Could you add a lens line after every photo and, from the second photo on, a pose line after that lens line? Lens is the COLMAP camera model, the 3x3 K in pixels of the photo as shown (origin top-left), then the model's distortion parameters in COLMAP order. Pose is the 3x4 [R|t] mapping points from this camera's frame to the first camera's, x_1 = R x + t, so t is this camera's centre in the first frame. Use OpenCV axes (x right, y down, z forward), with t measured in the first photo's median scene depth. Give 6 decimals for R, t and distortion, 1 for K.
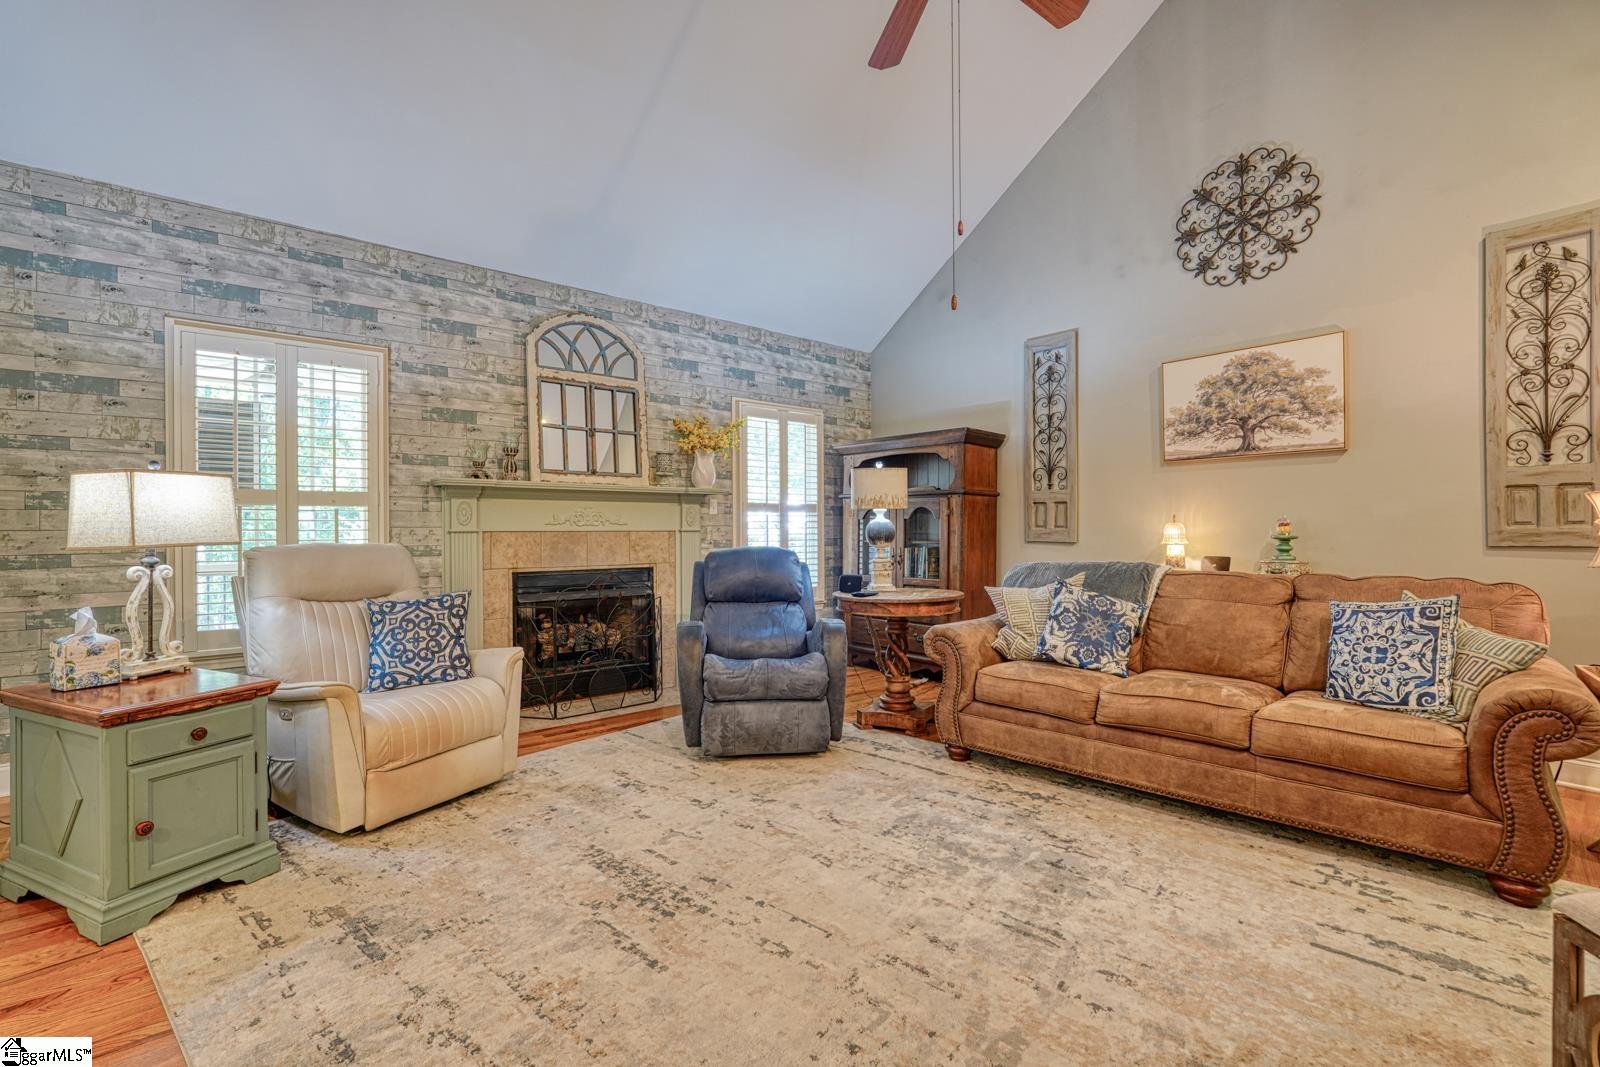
lens RADIAL K [[704.8, 0, 794.2], [0, 704.8, 530.8], [0, 0, 1]] dist [-0.016473, 0.006605]
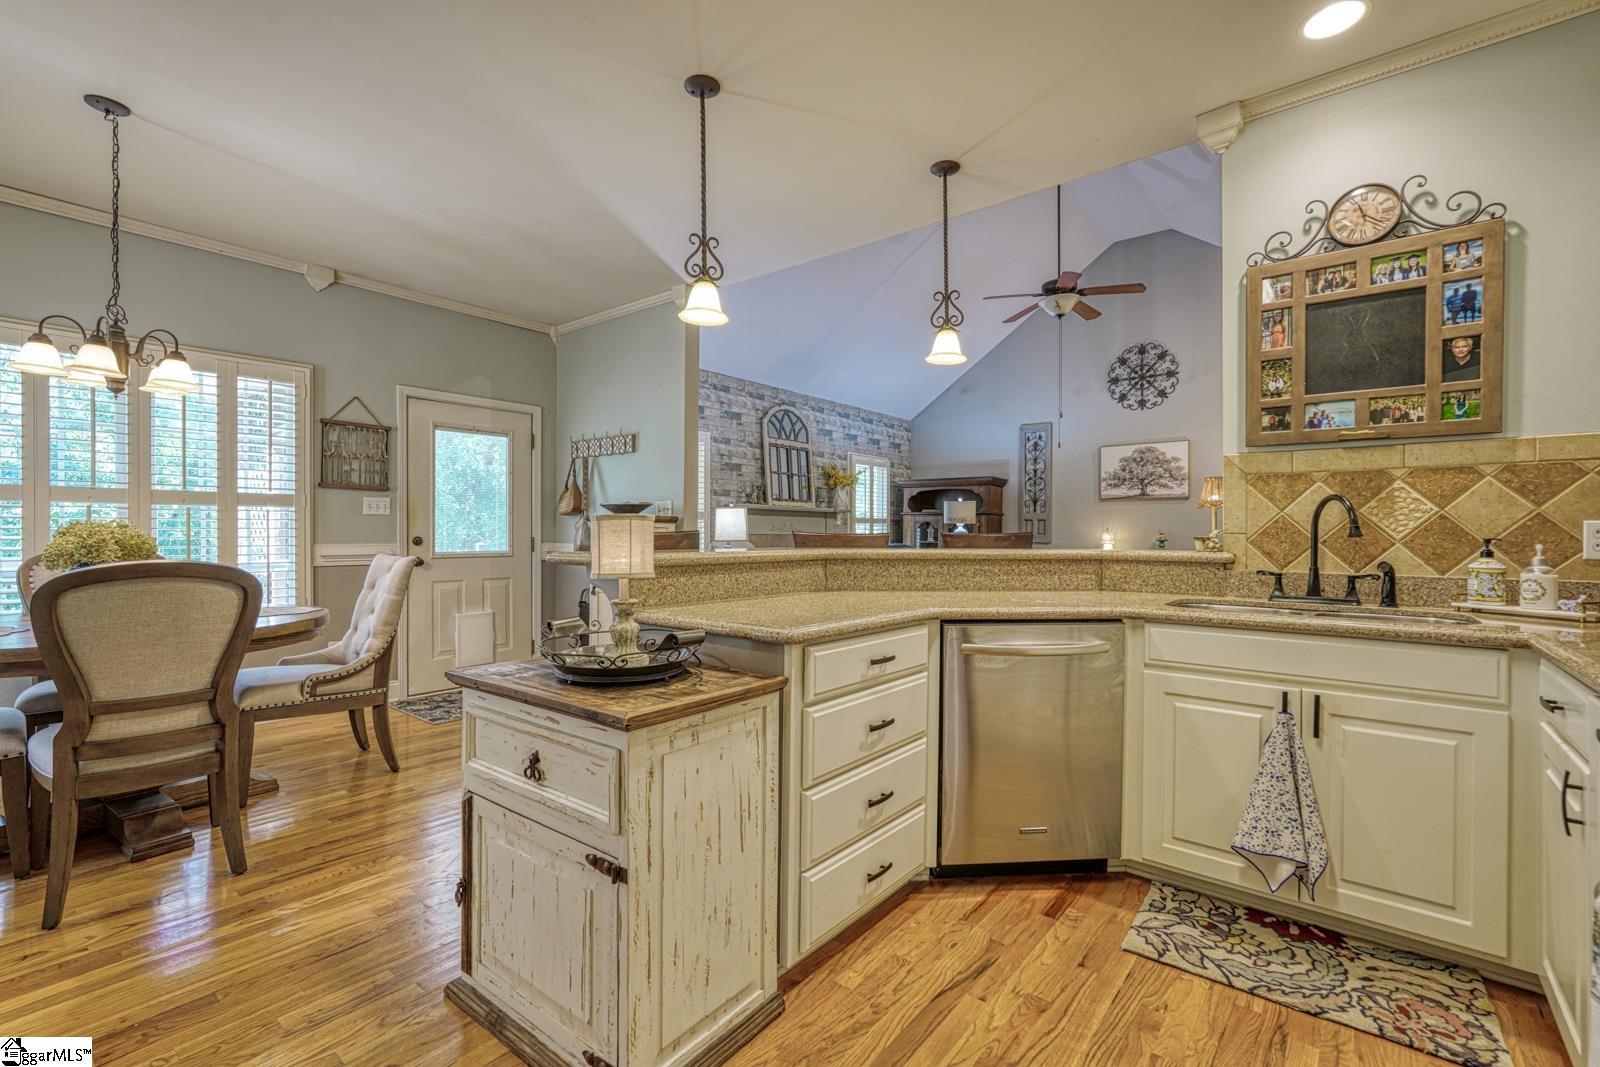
lens RADIAL K [[726.6, 0, 800.0], [0, 726.6, 533.5], [0, 0, 1]] dist [-0.001702, 0.007709]
pose [[0.980330, 0.007214, 0.197232, -0.685200], [-0.006107, 0.999962, -0.006220, 0.009283], [-0.197269, 0.004893, 0.980337, -0.790265]]
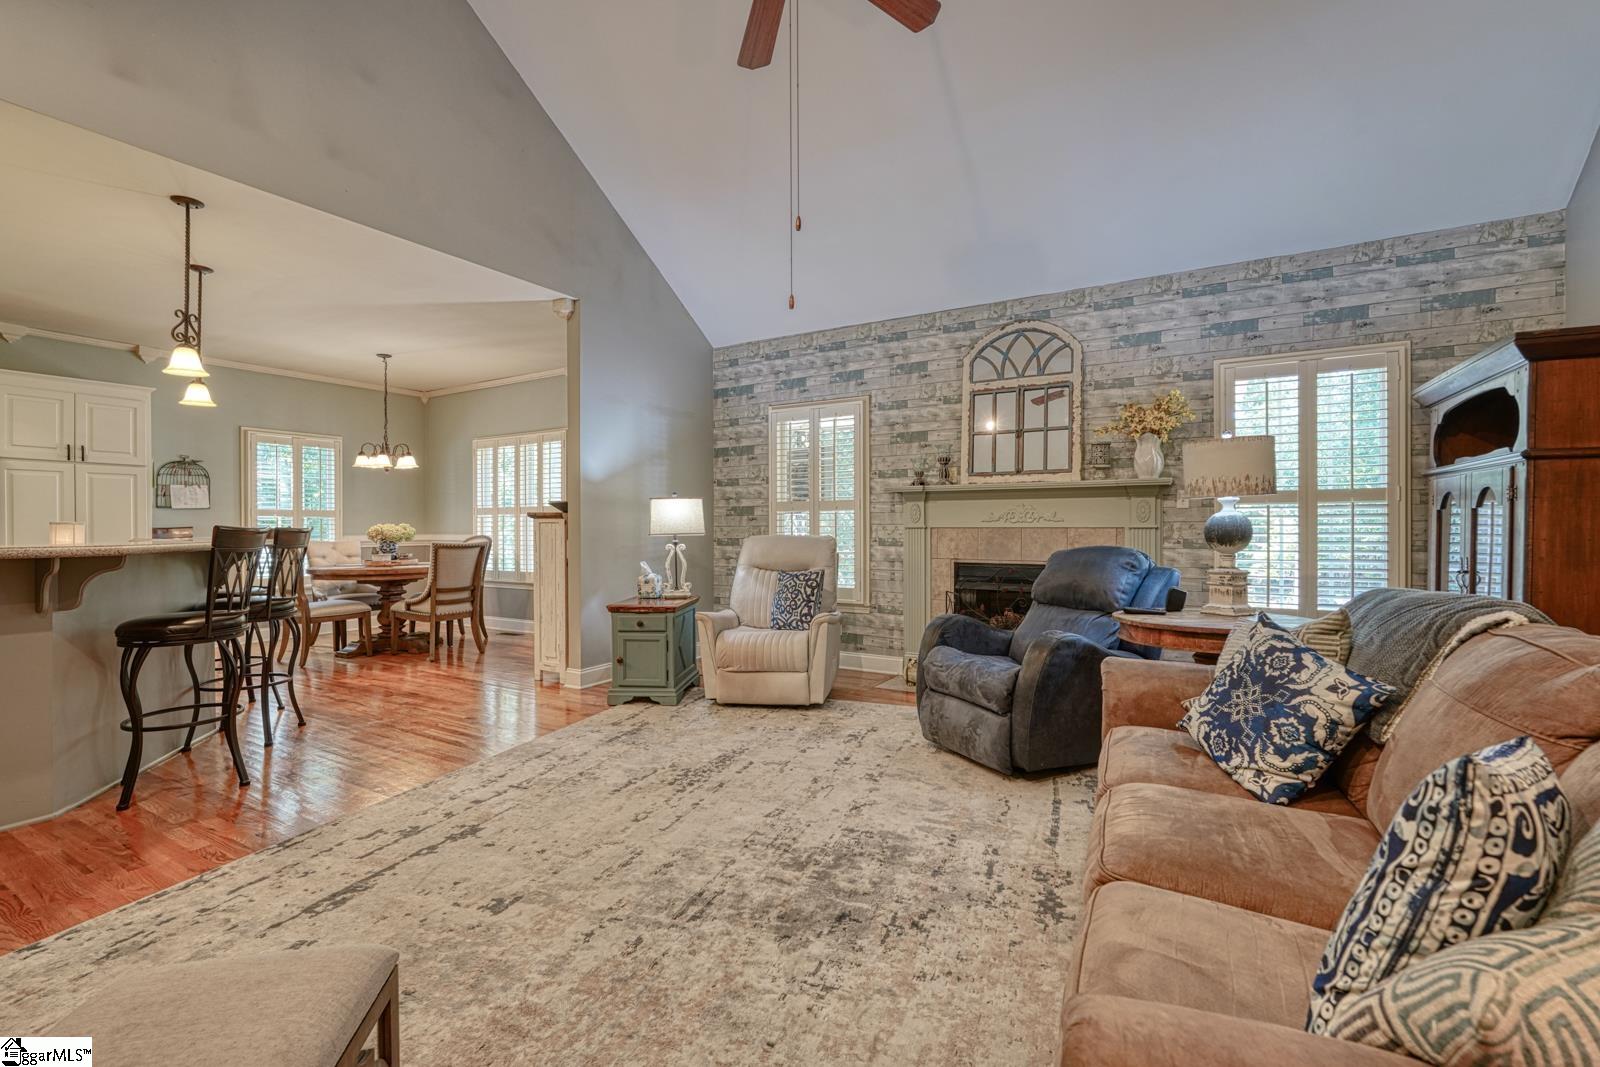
lens RADIAL K [[704.8, 0, 794.2], [0, 704.8, 530.8], [0, 0, 1]] dist [-0.016473, 0.006605]
pose [[0.333823, 0.007477, -0.942606, 0.664961], [-0.001644, 0.999972, 0.007350, -0.002387], [0.942634, -0.000904, 0.333826, 0.376225]]
